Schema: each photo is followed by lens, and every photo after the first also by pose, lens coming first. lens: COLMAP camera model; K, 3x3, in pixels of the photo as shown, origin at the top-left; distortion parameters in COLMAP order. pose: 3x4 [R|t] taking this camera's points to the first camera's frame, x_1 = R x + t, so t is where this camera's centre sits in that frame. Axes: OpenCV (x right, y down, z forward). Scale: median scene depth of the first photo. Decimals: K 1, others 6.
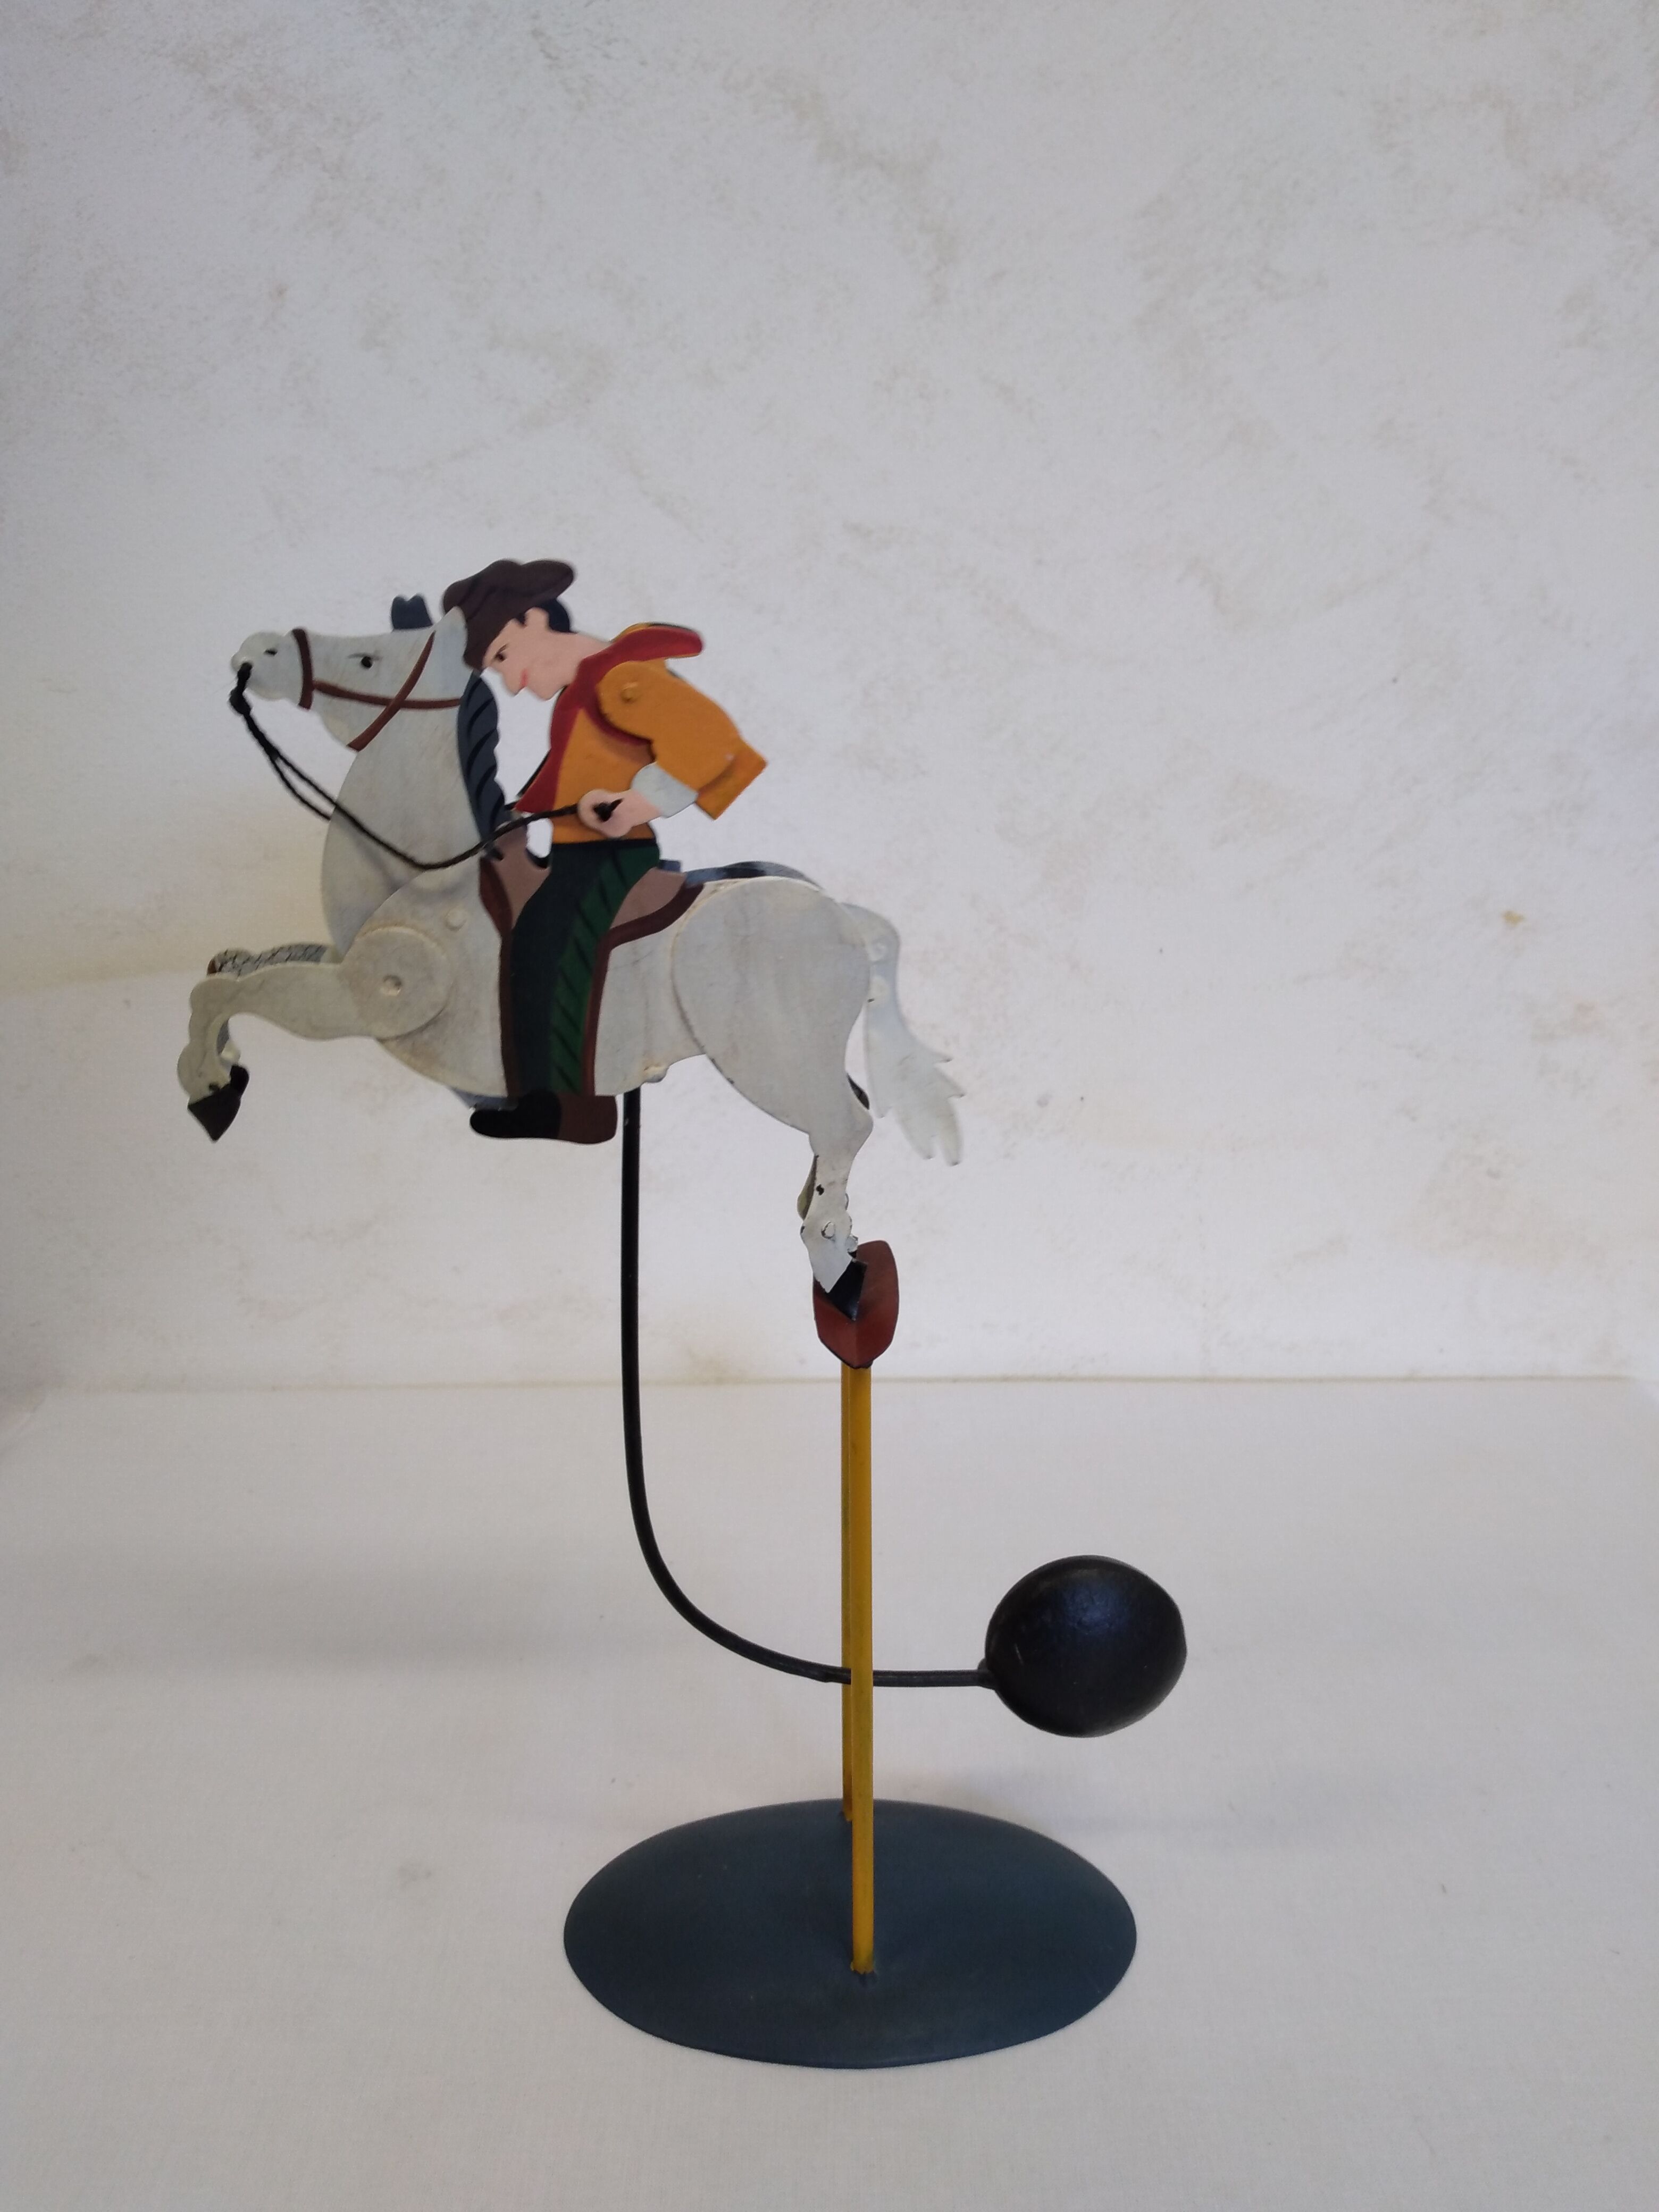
lens RADIAL K [[1720.9, 0, 849.0], [0, 1720.9, 1128.4], [0, 0, 1]] dist [-0.000706, -0.039655]
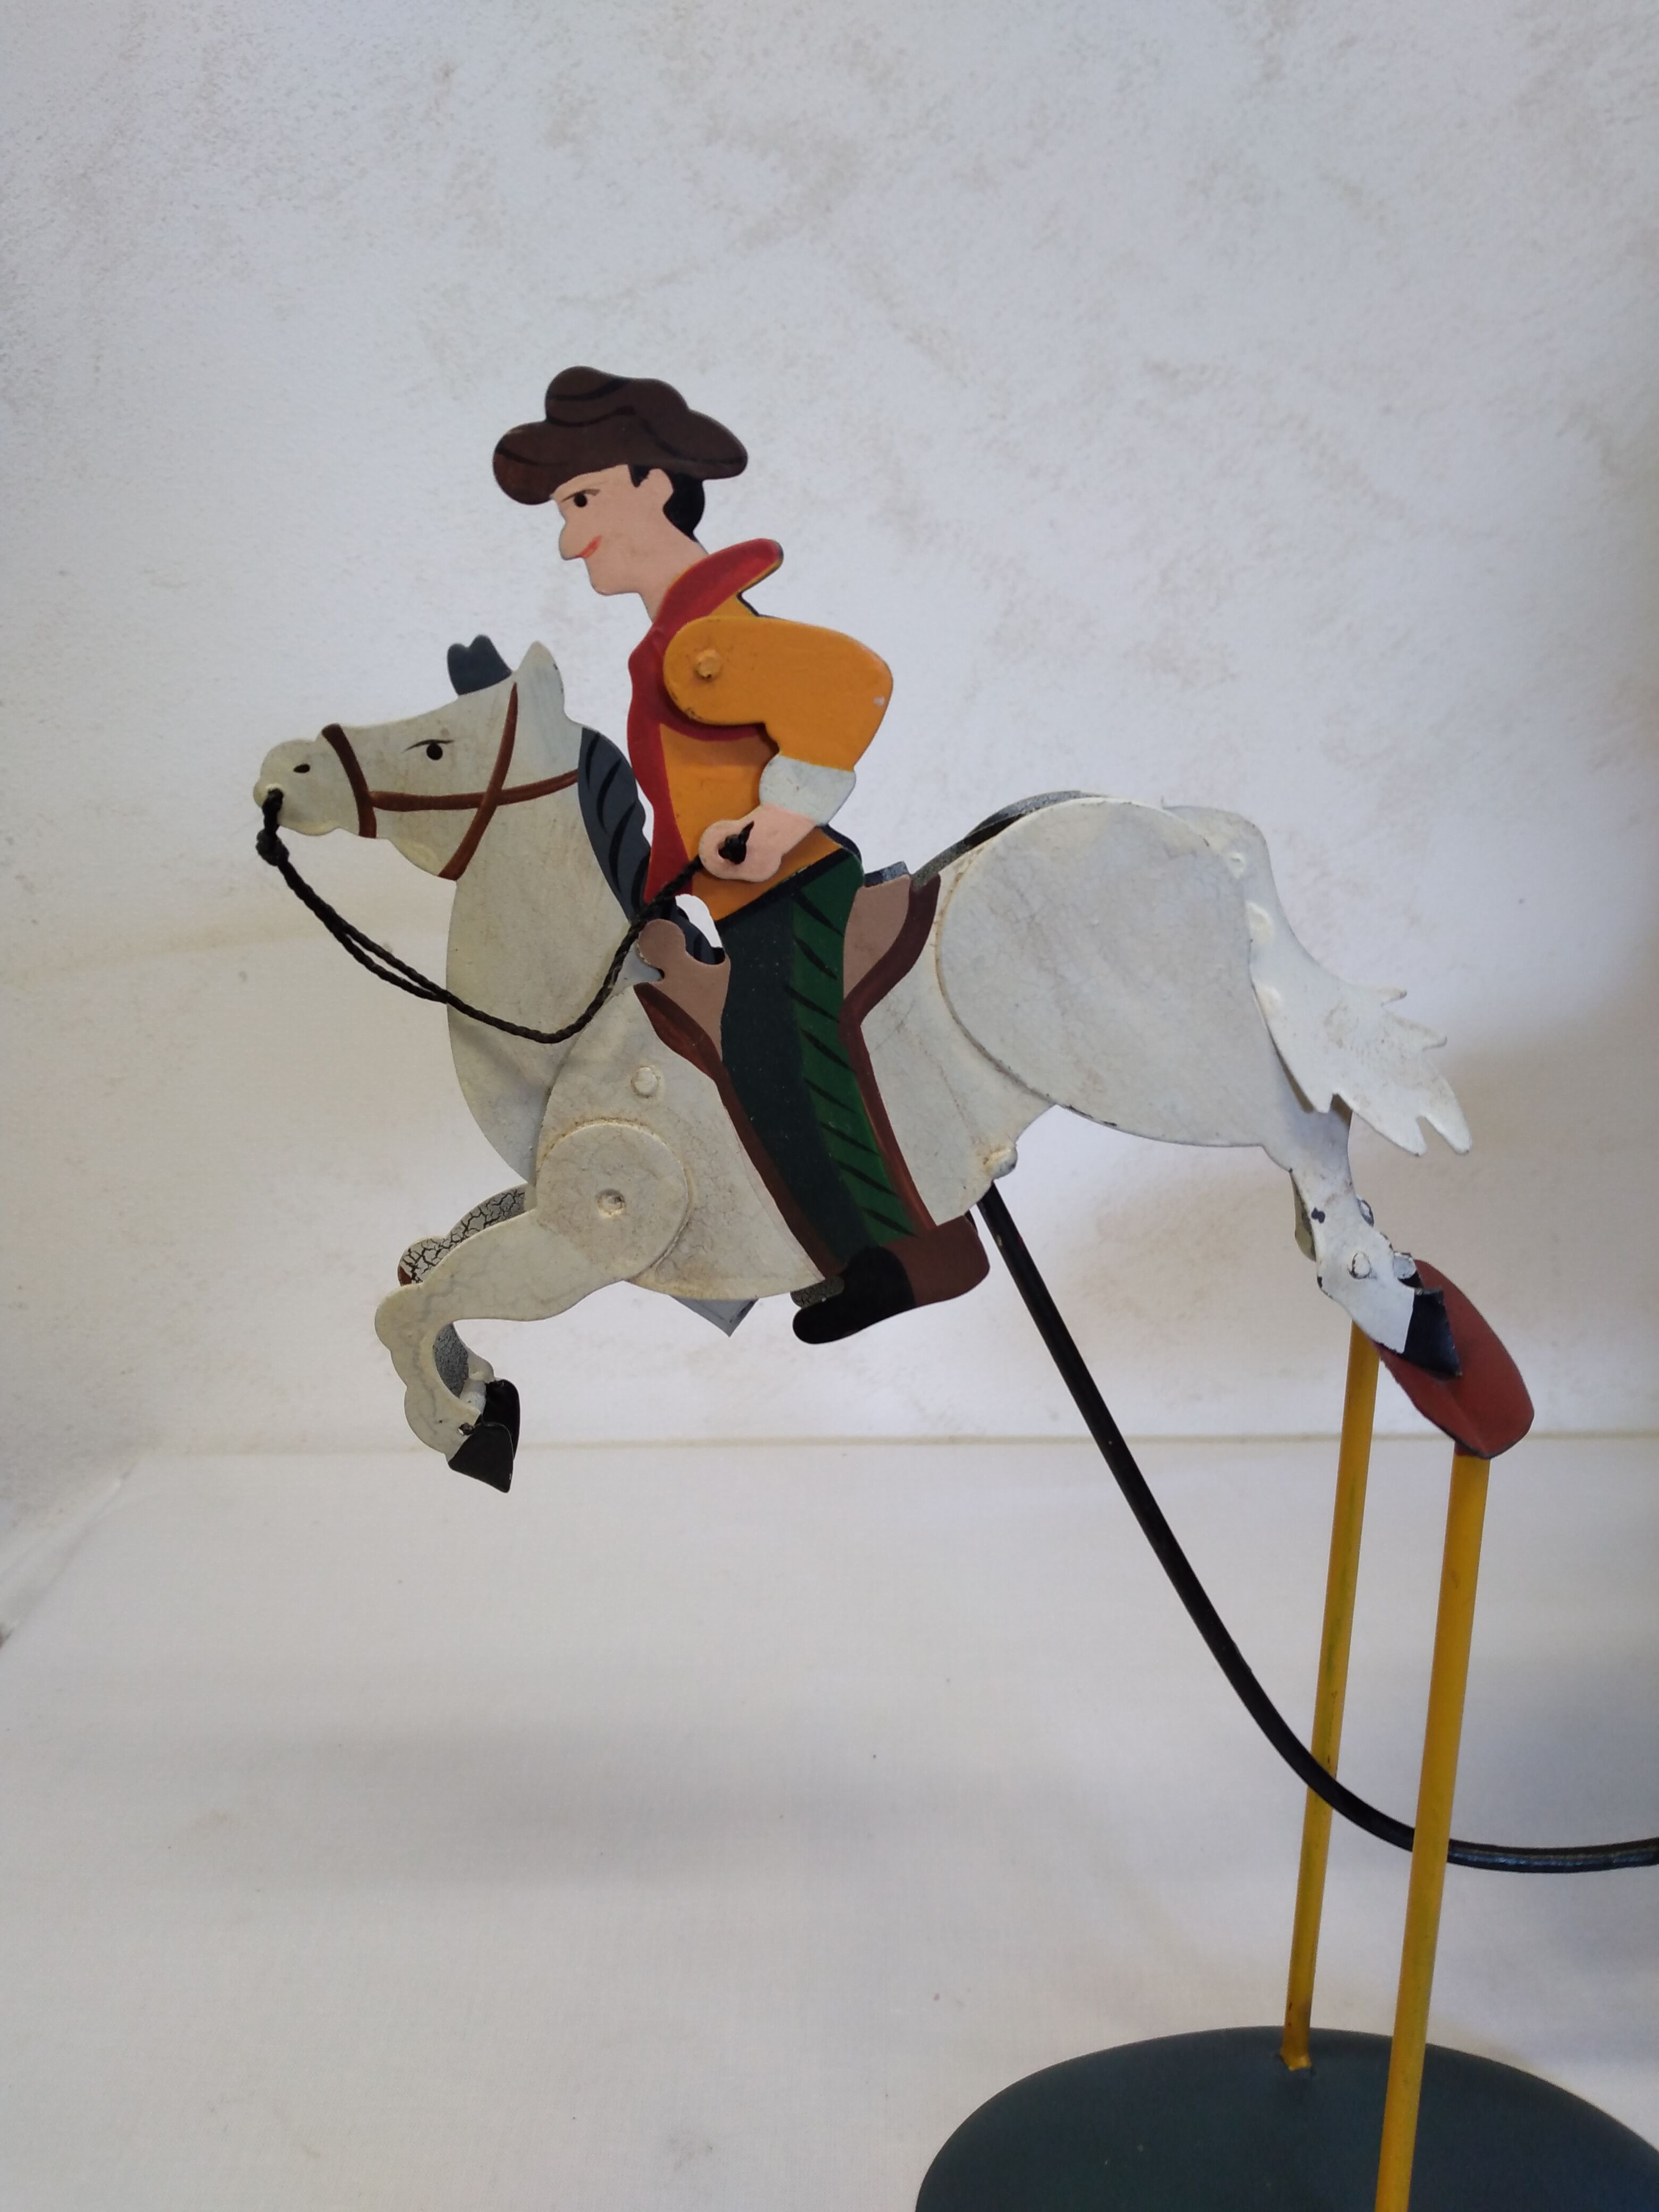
lens RADIAL K [[1720.9, 0, 843.1], [0, 1720.9, 1126.3], [0, 0, 1]] dist [-0.000706, -0.039655]
pose [[0.999663, -0.006108, -0.025247, -0.125051], [0.005549, 0.999739, -0.022148, 0.019128], [0.025376, 0.022000, 0.999436, 0.210429]]
